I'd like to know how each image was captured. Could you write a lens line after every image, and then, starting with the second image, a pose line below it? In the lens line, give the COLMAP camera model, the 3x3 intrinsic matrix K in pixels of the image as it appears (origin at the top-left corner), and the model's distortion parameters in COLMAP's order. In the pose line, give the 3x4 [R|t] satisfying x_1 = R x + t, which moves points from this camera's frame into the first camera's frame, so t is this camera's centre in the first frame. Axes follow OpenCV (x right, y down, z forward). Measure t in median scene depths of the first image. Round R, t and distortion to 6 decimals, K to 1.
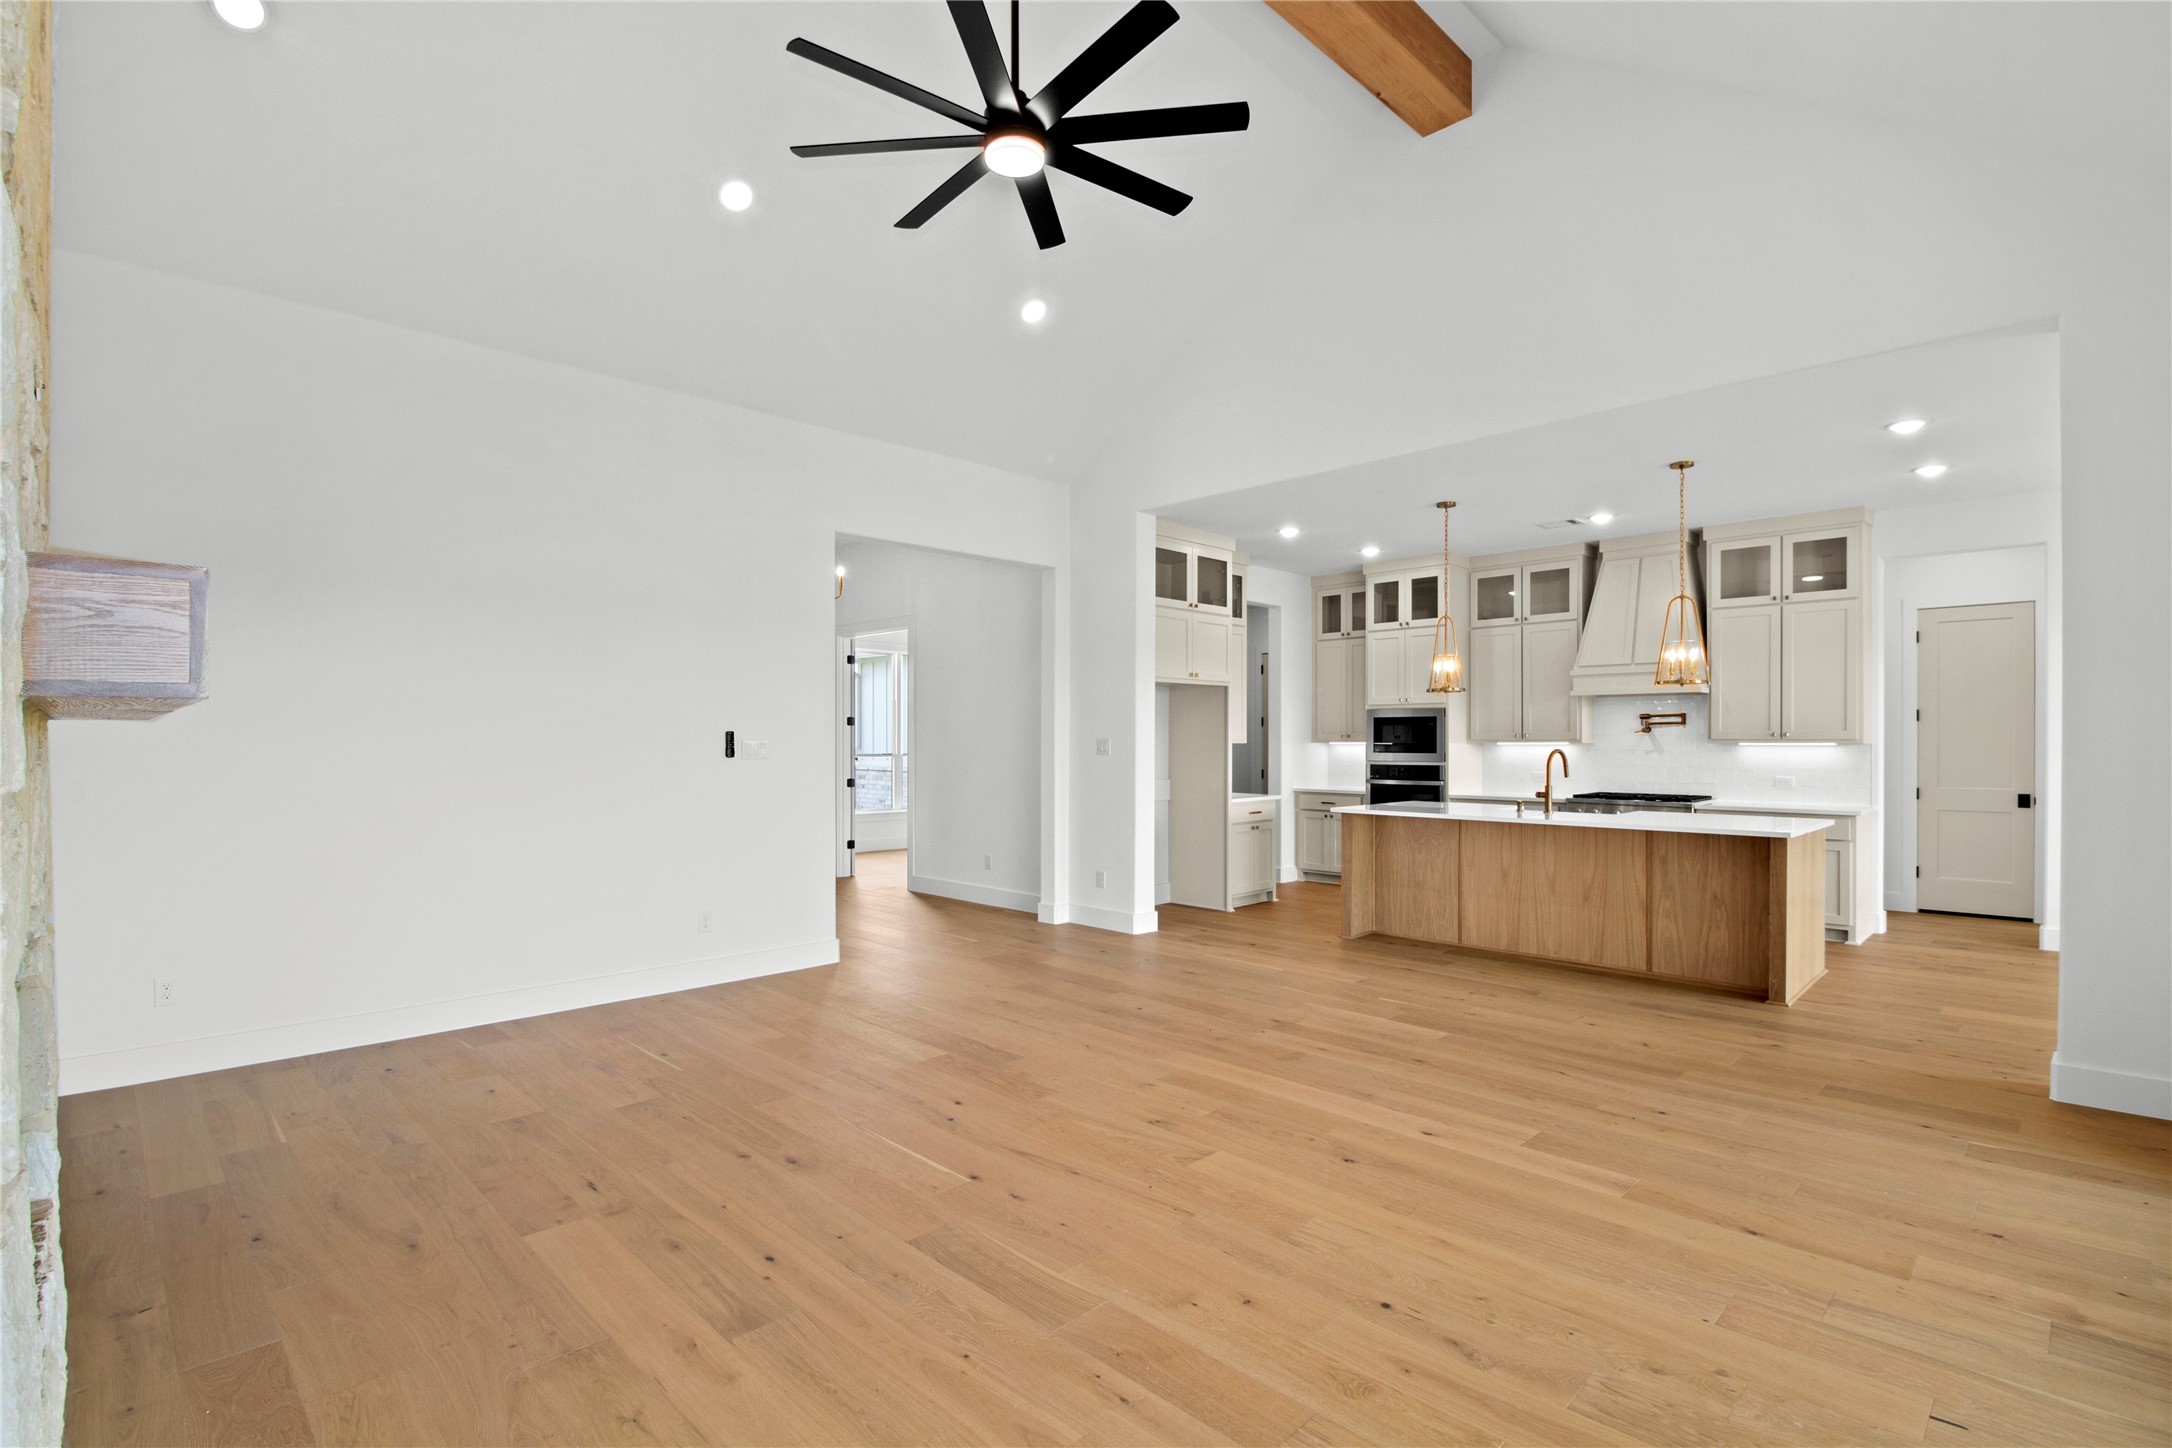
lens RADIAL K [[1025.9, 0, 1075.7], [0, 1025.9, 731.4], [0, 0, 1]] dist [-0.004127, -0.000022]
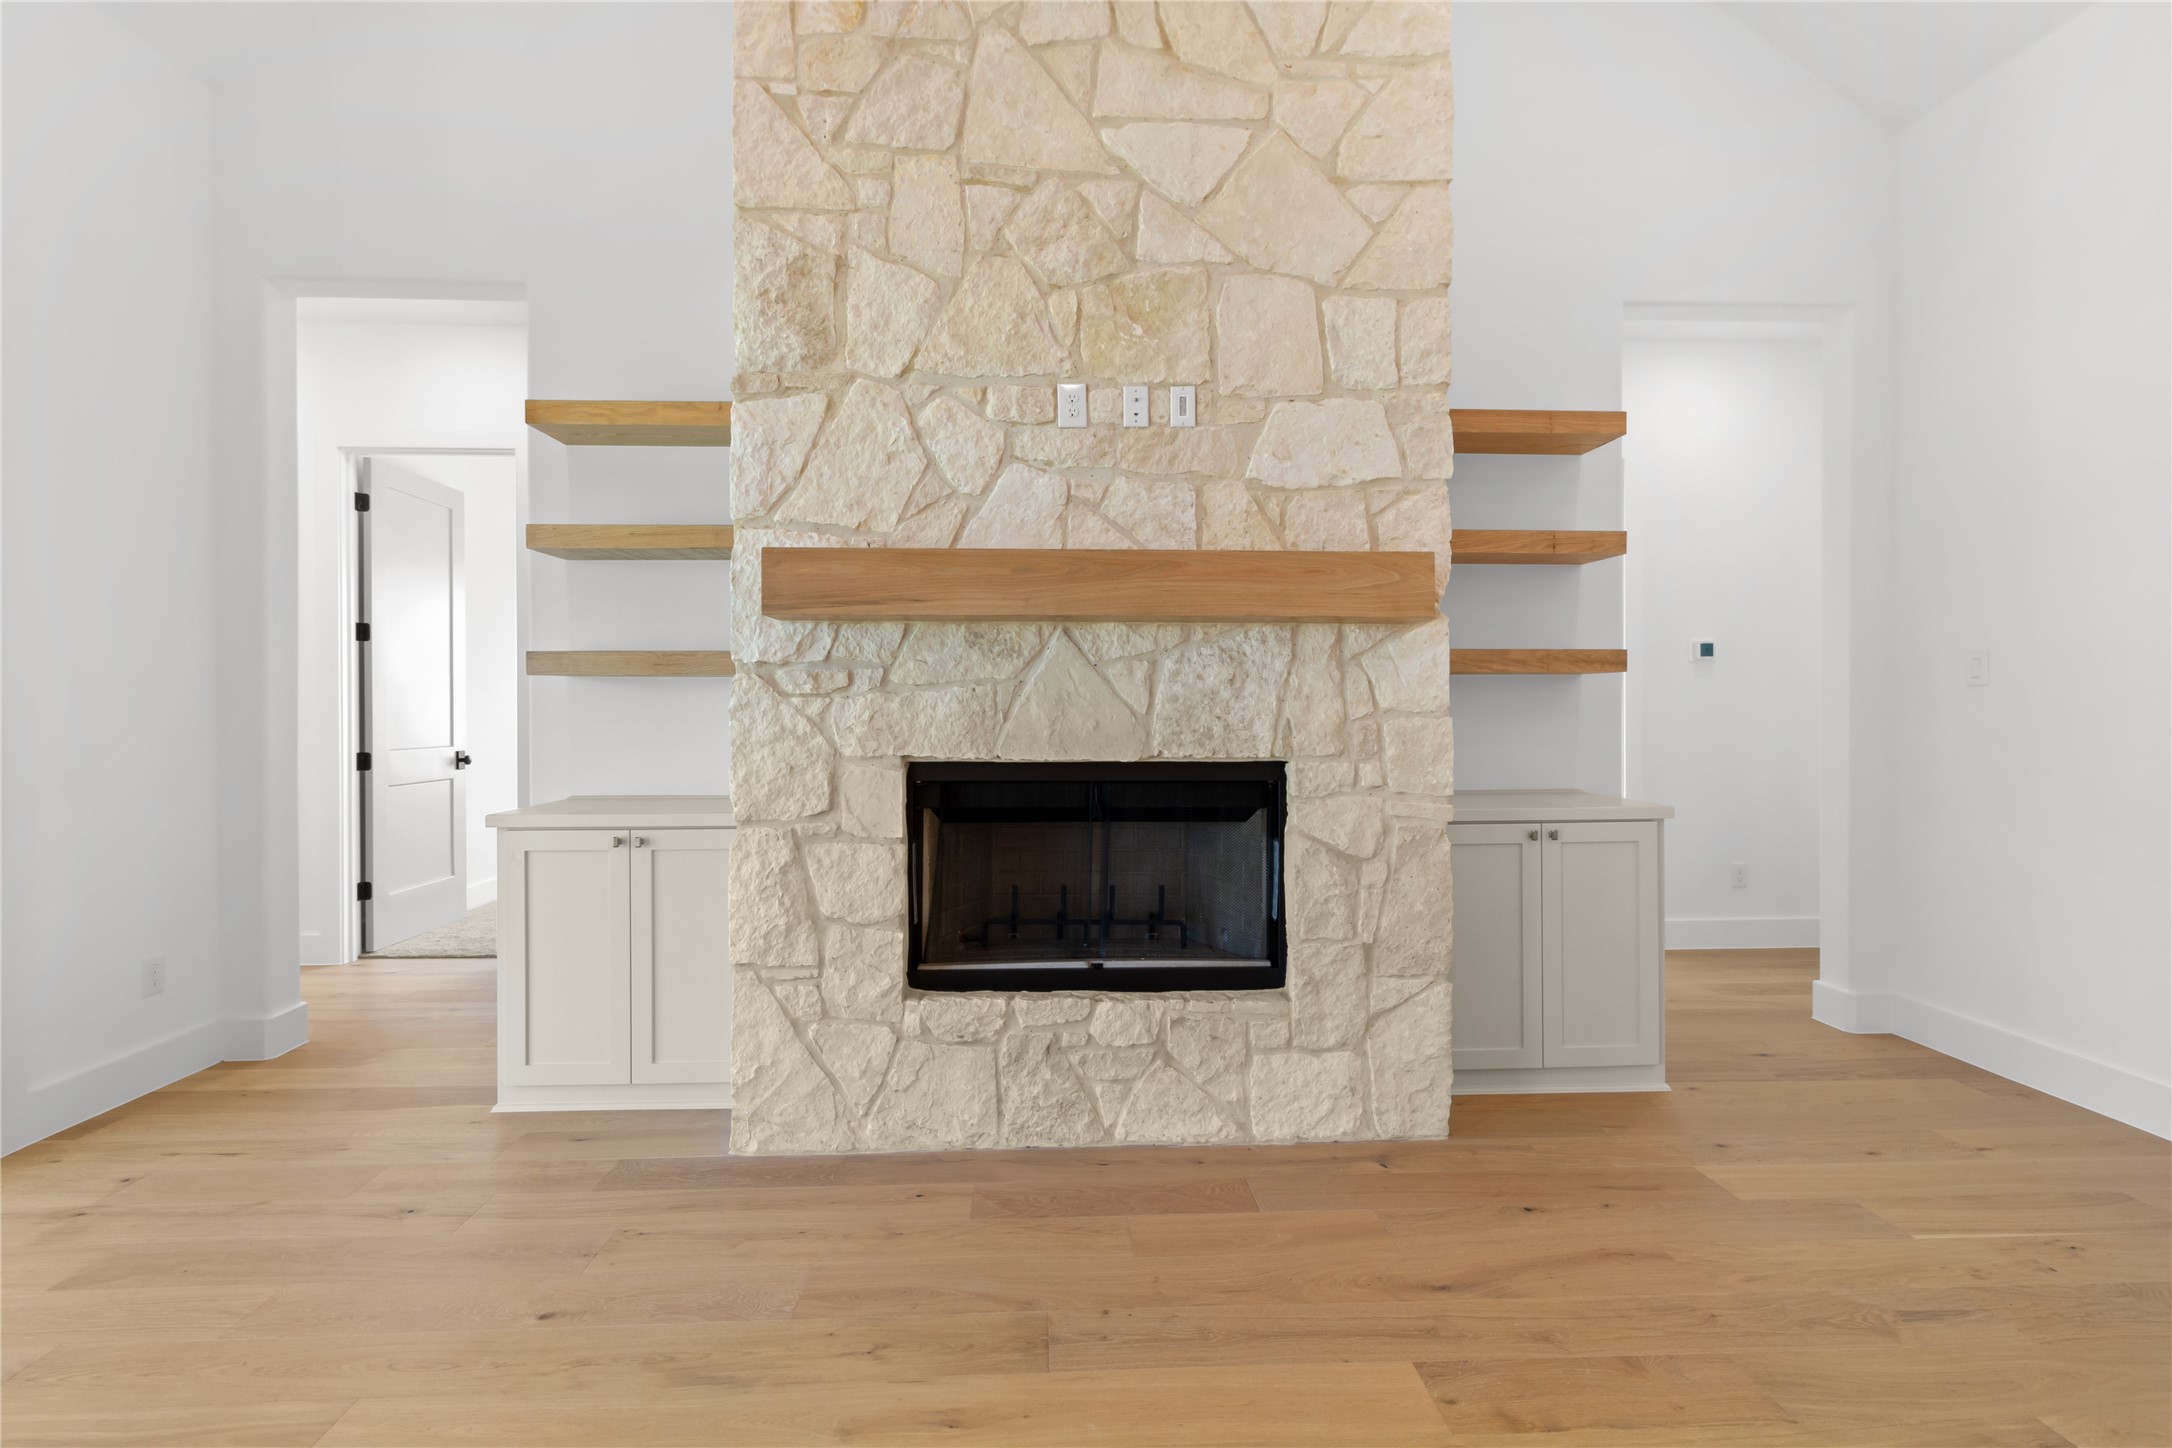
lens RADIAL K [[1025.9, 0, 1100.4], [0, 1025.9, 711.3], [0, 0, 1]] dist [-0.004127, -0.000022]
pose [[-0.665426, 0.000650, -0.746464, 0.063548], [0.002176, 0.999997, -0.001069, 0.059158], [0.746461, -0.002336, -0.665425, 0.999701]]
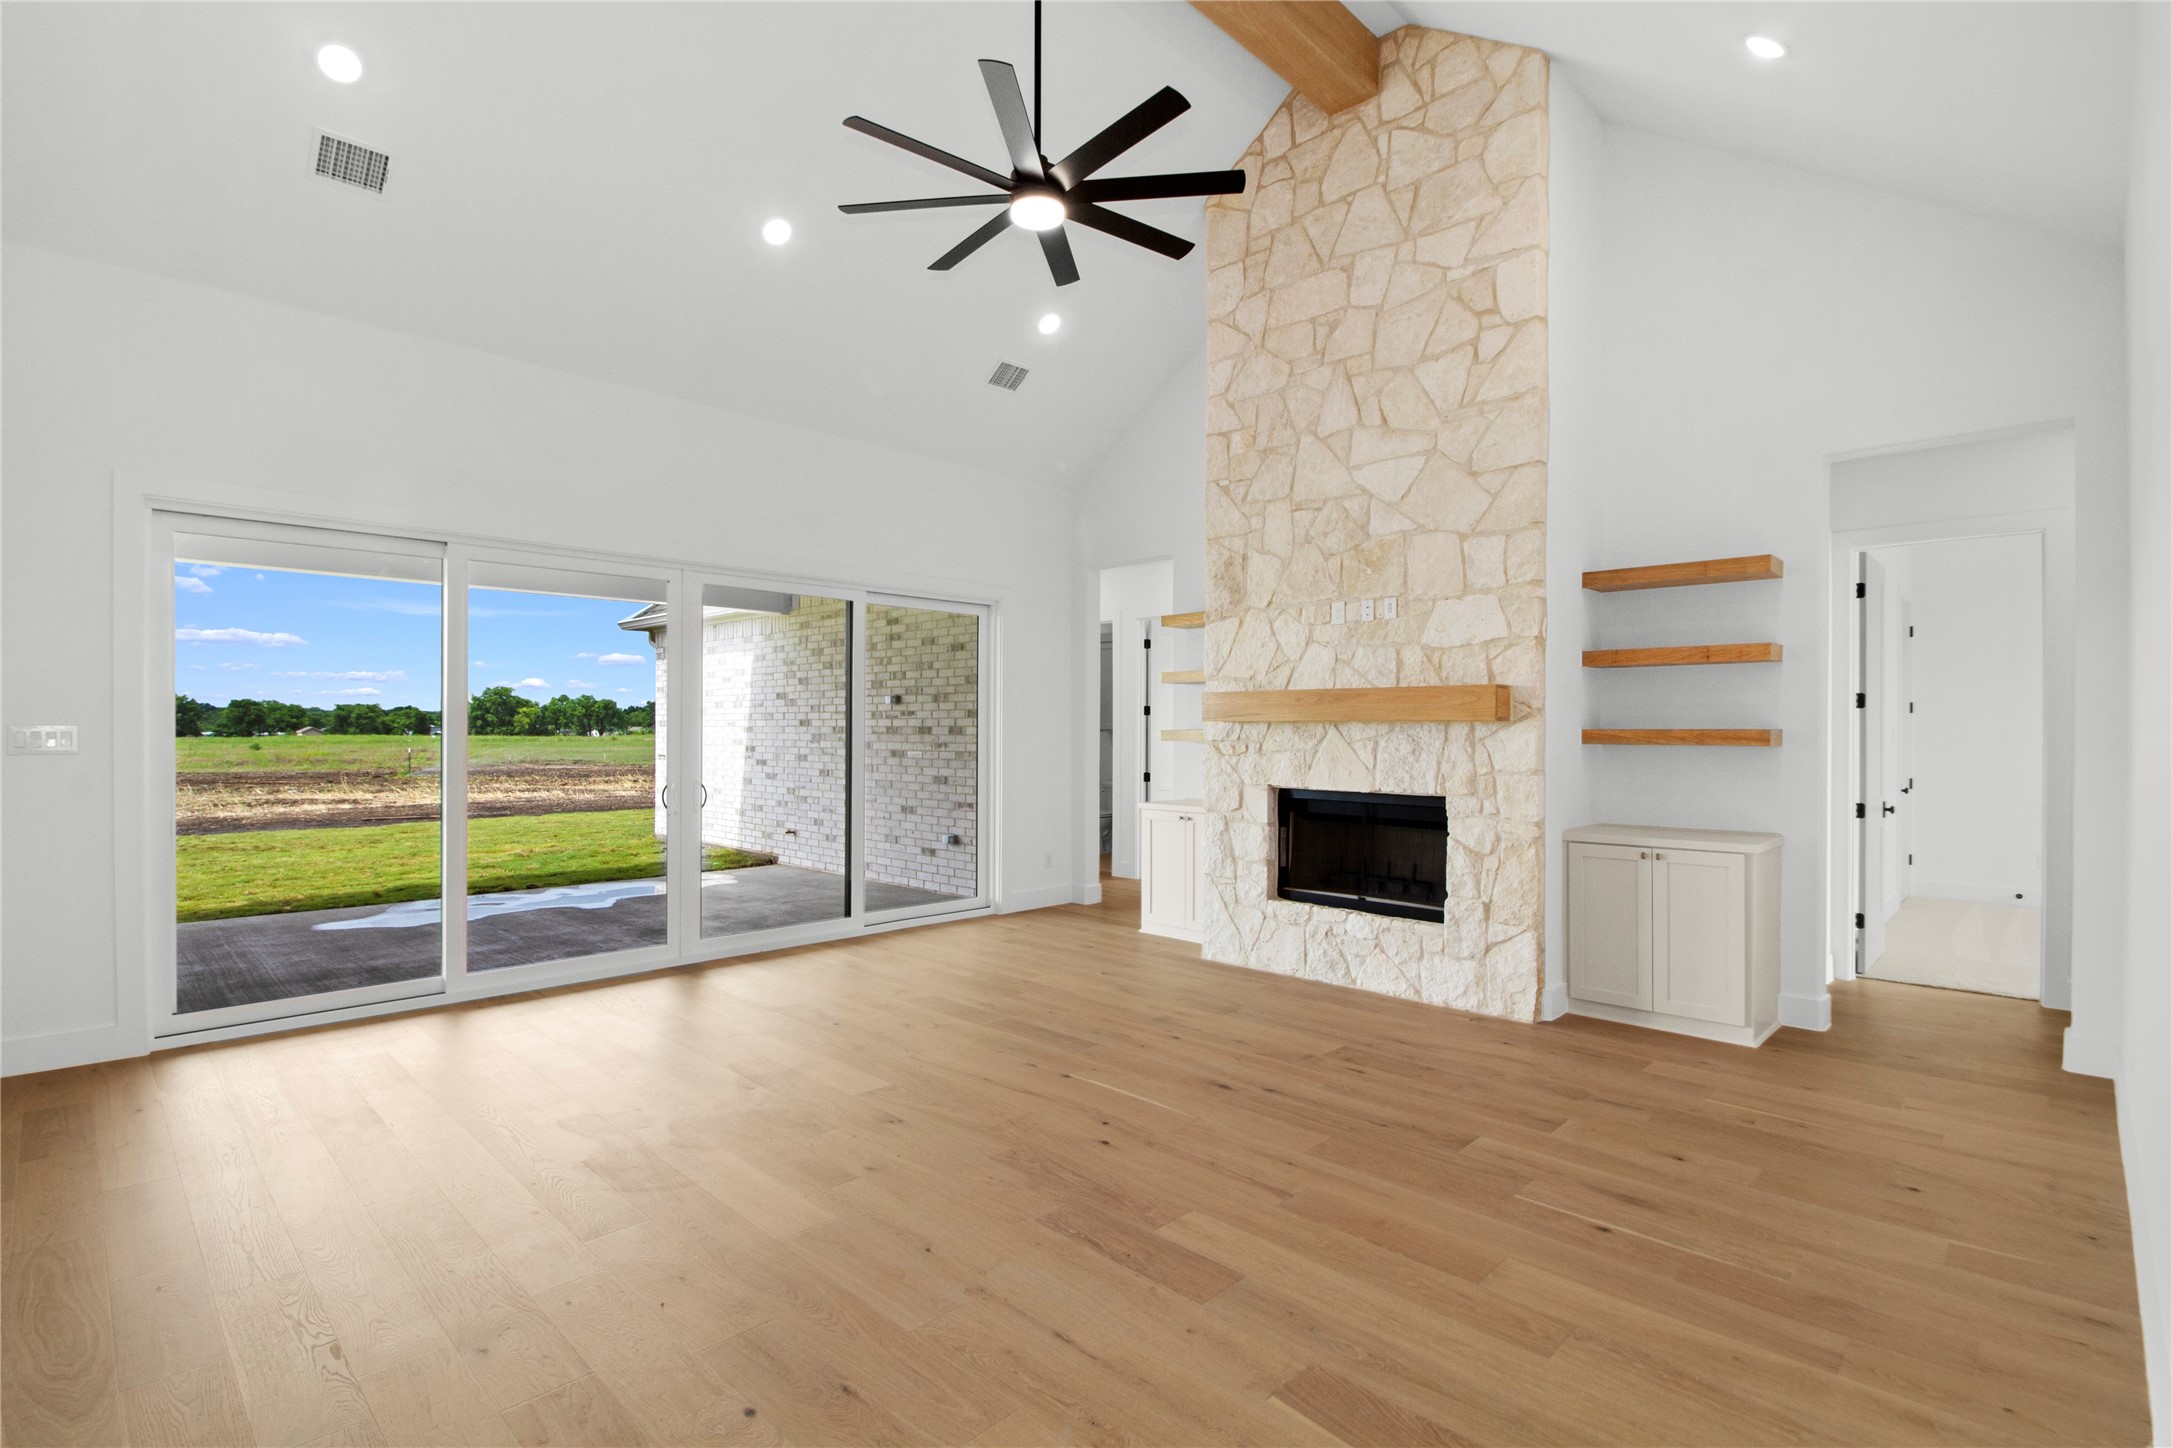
lens RADIAL K [[1025.9, 0, 1074.7], [0, 1025.9, 731.1], [0, 0, 1]] dist [-0.004127, -0.000022]
pose [[-0.999858, -0.009276, -0.014046, -0.078435], [-0.009198, 0.999942, -0.005643, 0.018840], [0.014097, -0.005513, -0.999885, 1.991961]]
